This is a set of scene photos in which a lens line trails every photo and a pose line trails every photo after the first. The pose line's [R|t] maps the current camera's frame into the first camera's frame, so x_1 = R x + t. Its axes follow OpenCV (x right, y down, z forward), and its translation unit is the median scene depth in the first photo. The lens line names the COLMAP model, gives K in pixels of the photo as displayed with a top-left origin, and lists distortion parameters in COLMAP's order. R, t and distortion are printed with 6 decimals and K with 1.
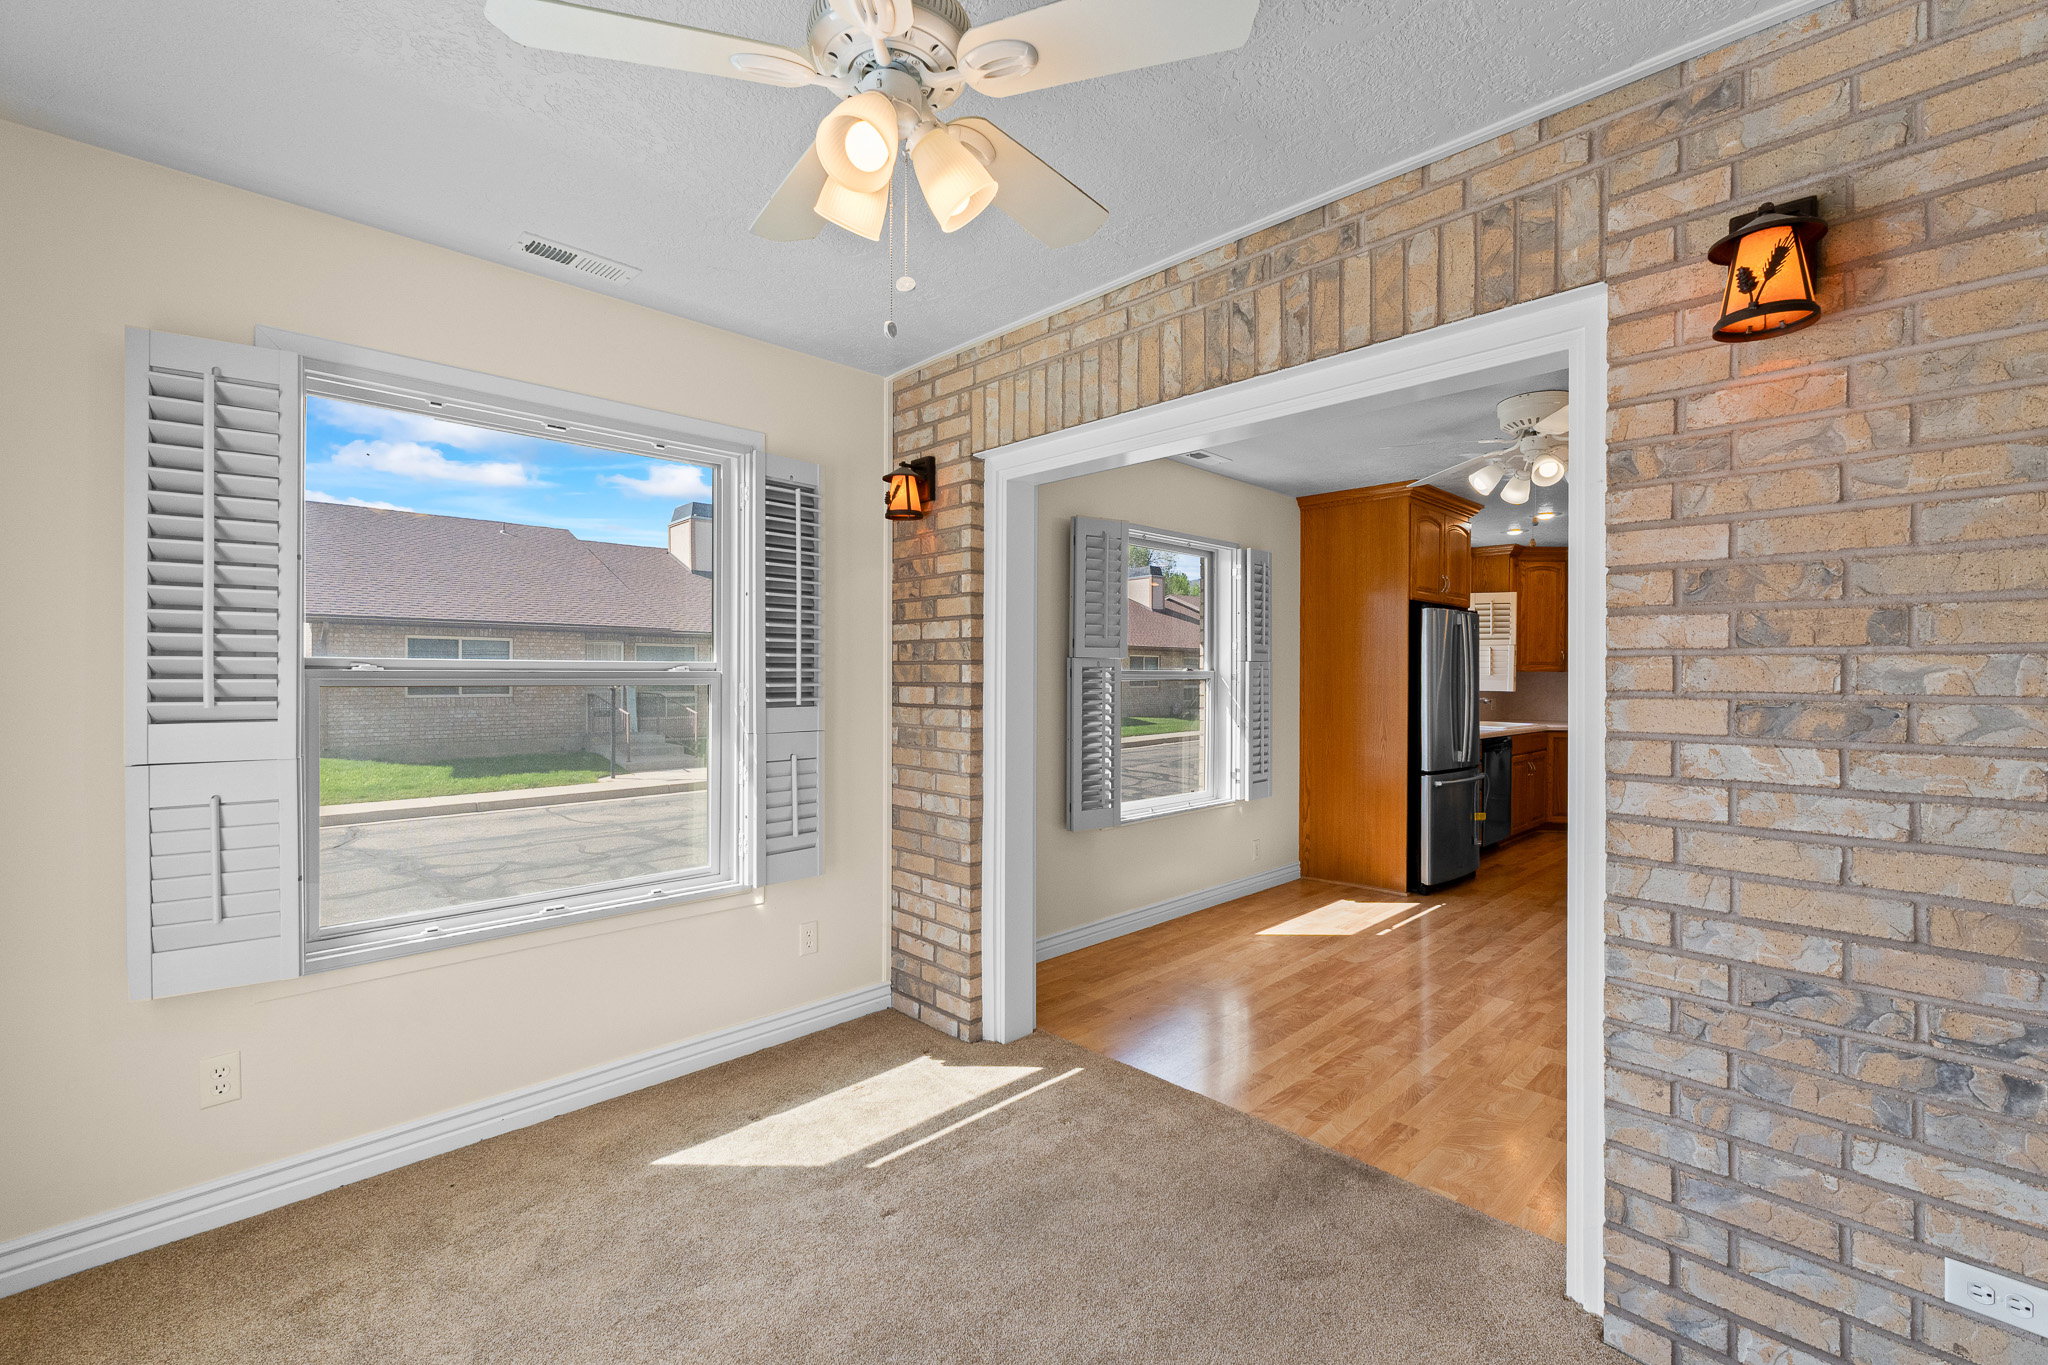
lens RADIAL K [[872.6, 0, 1037.0], [0, 872.6, 672.9], [0, 0, 1]] dist [0.005873, -0.001532]
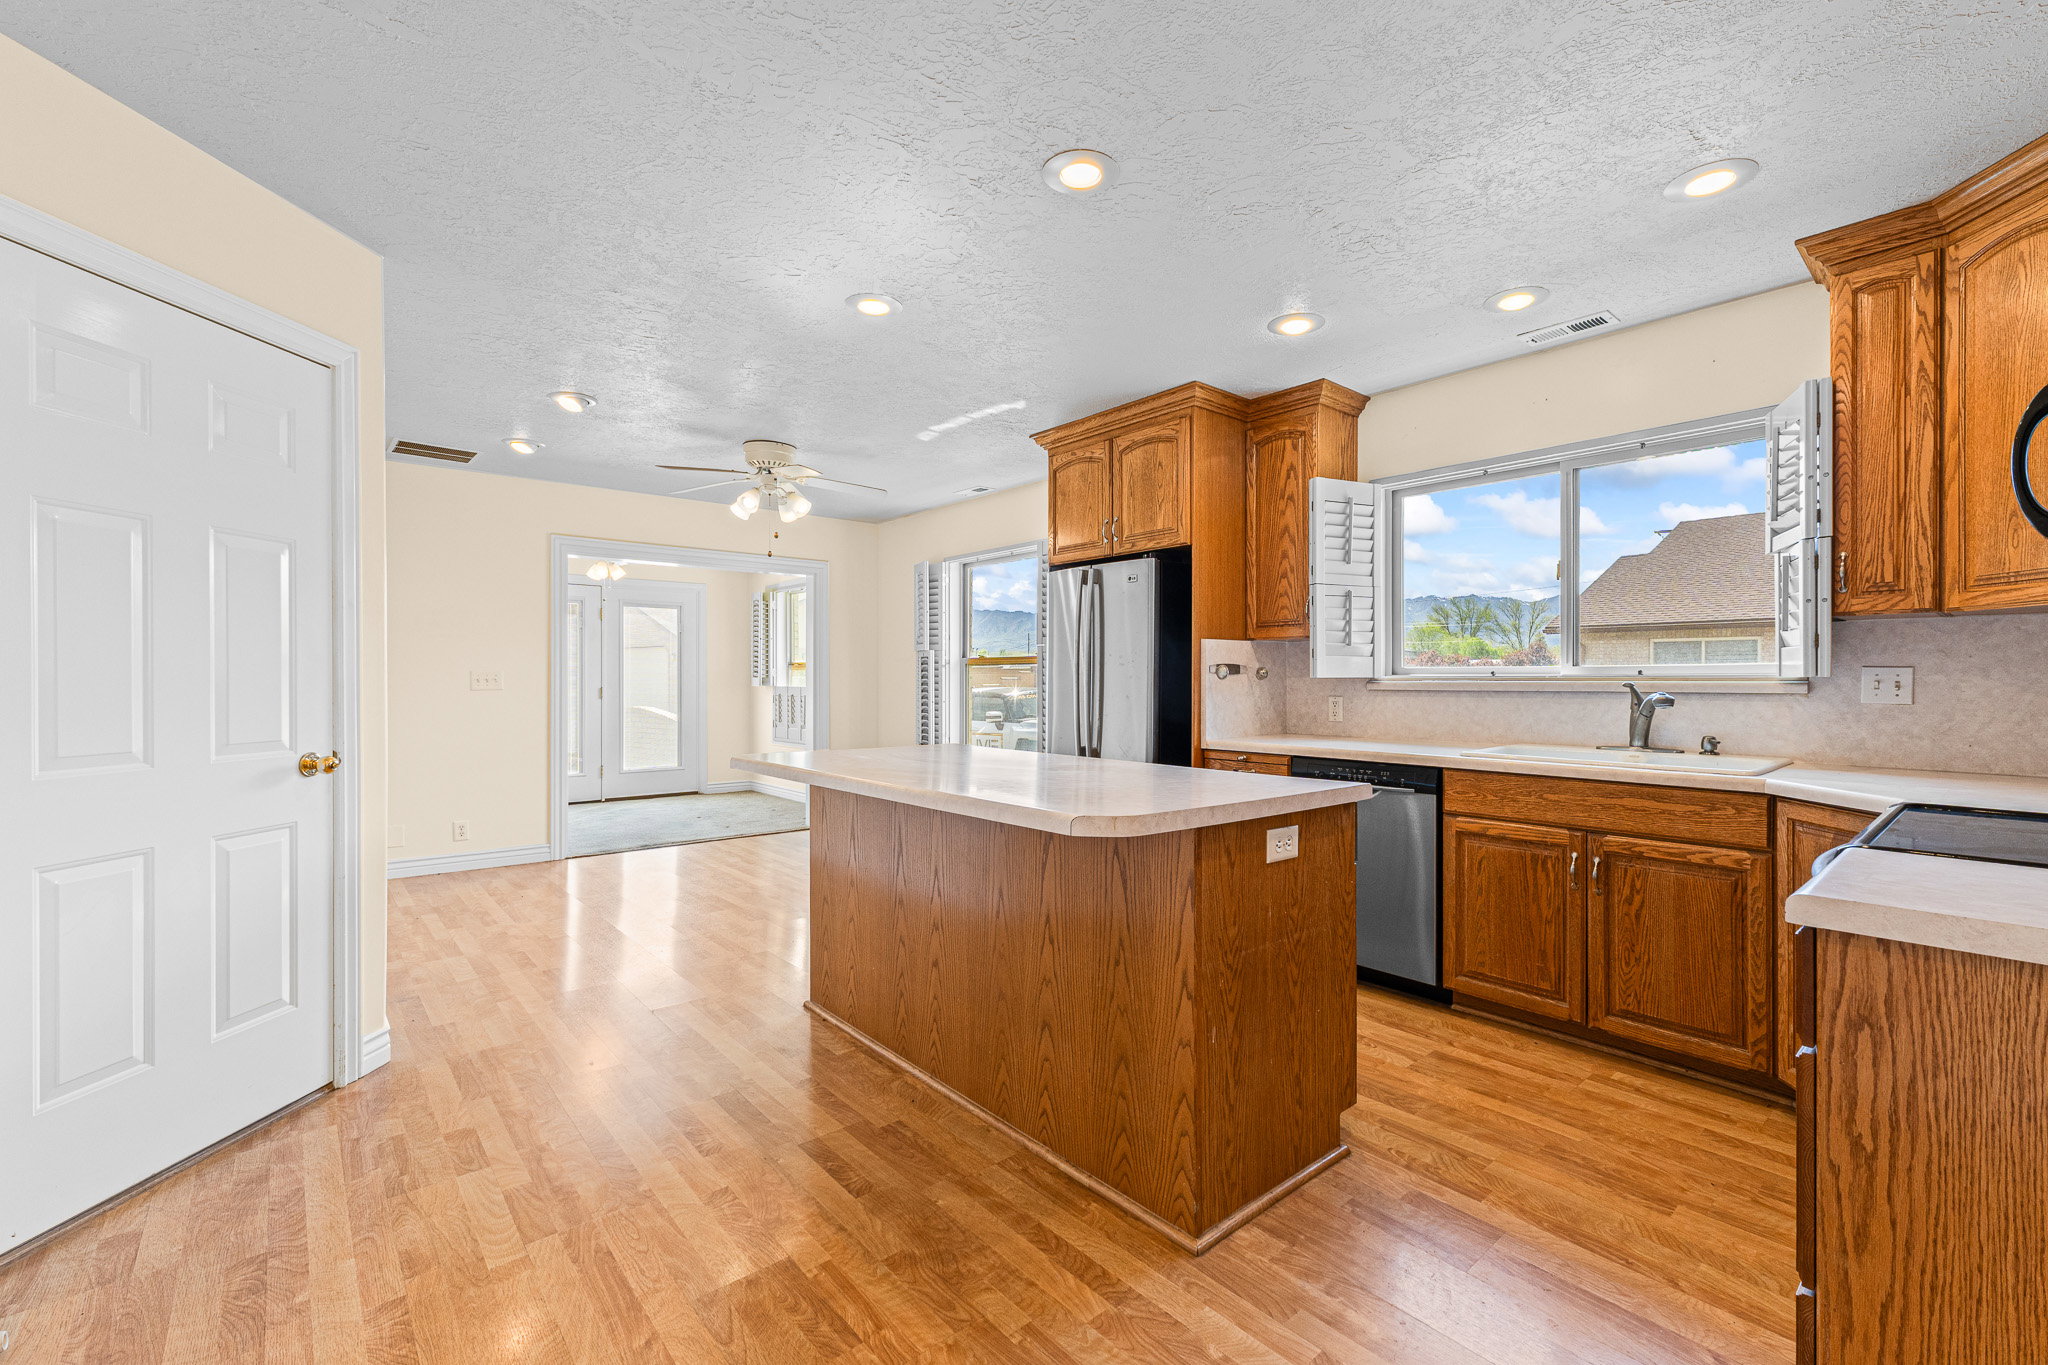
lens RADIAL K [[869.5, 0, 1036.6], [0, 869.5, 680.3], [0, 0, 1]] dist [0.021059, 0.000199]
pose [[-0.070553, -0.003508, -0.997502, 1.296763], [0.000689, 0.999993, -0.003566, 0.033573], [0.997508, -0.000939, -0.070550, 1.045730]]
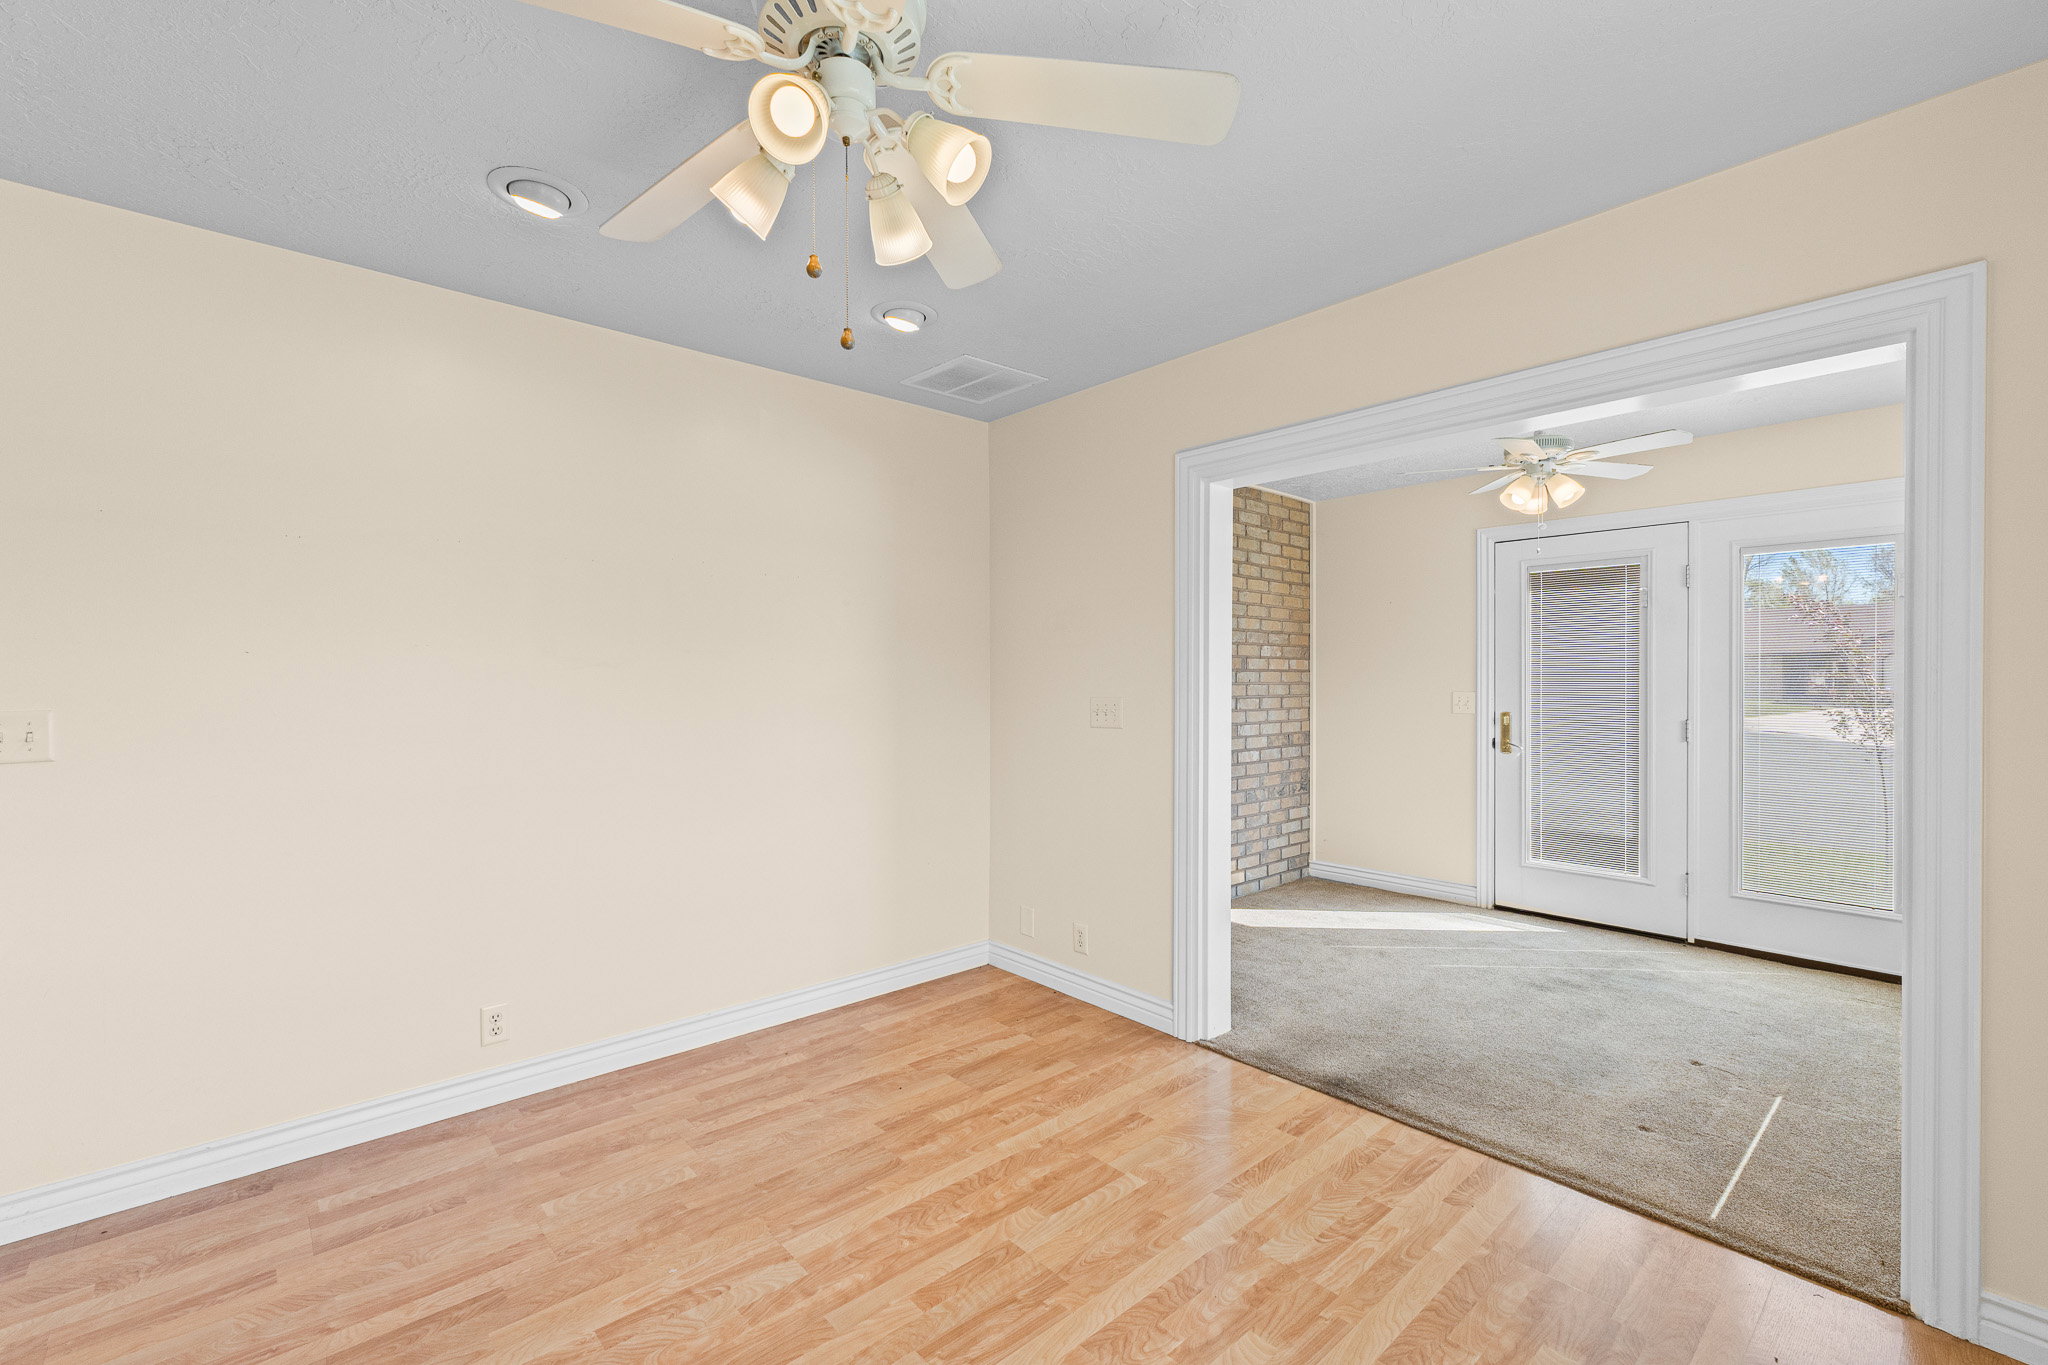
lens RADIAL K [[872.6, 0, 1034.4], [0, 872.6, 680.7], [0, 0, 1]] dist [0.005873, -0.001532]
pose [[-0.998787, -0.004093, 0.049063, 0.321212], [-0.003992, 0.999990, 0.002159, 0.007106], [-0.049071, 0.001961, -0.998793, 0.967625]]
